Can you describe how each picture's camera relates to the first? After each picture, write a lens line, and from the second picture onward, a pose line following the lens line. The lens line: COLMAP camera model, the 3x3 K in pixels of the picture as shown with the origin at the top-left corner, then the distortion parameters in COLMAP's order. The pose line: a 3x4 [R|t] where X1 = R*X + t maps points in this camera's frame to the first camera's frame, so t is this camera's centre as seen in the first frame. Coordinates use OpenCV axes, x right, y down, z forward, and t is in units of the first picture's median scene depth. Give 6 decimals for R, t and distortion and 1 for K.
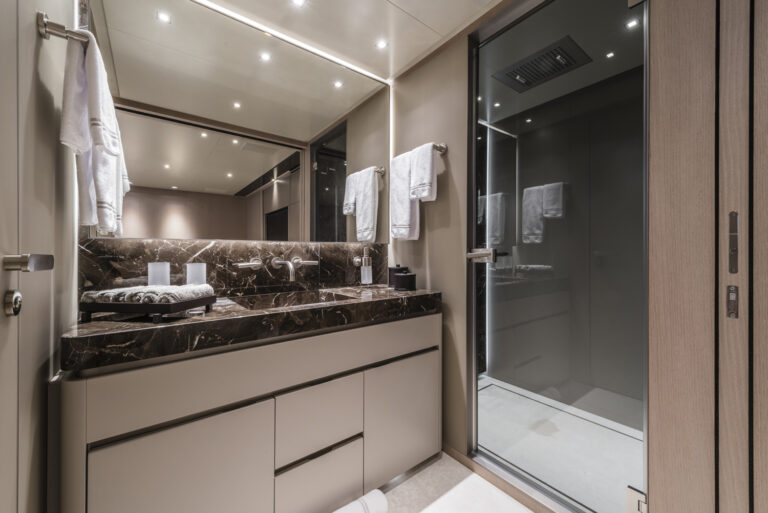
lens RADIAL K [[308.8, 0, 387.1], [0, 308.8, 257.5], [0, 0, 1]] dist [0.000885, -0.000010]
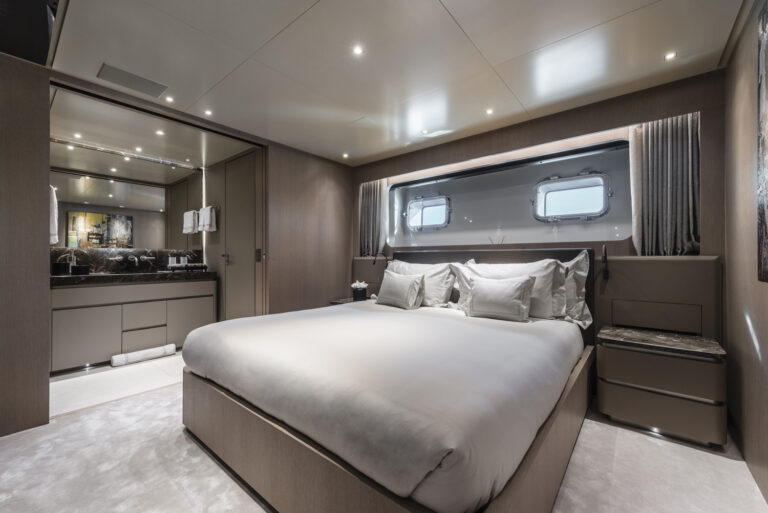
lens RADIAL K [[314.7, 0, 358.8], [0, 314.7, 245.2], [0, 0, 1]] dist [0.001432, 0.000098]
pose [[0.981173, -0.013446, 0.192660, 0.757651], [0.013533, 0.999908, 0.000863, -0.048670], [-0.192654, 0.001760, 0.981265, -1.422233]]
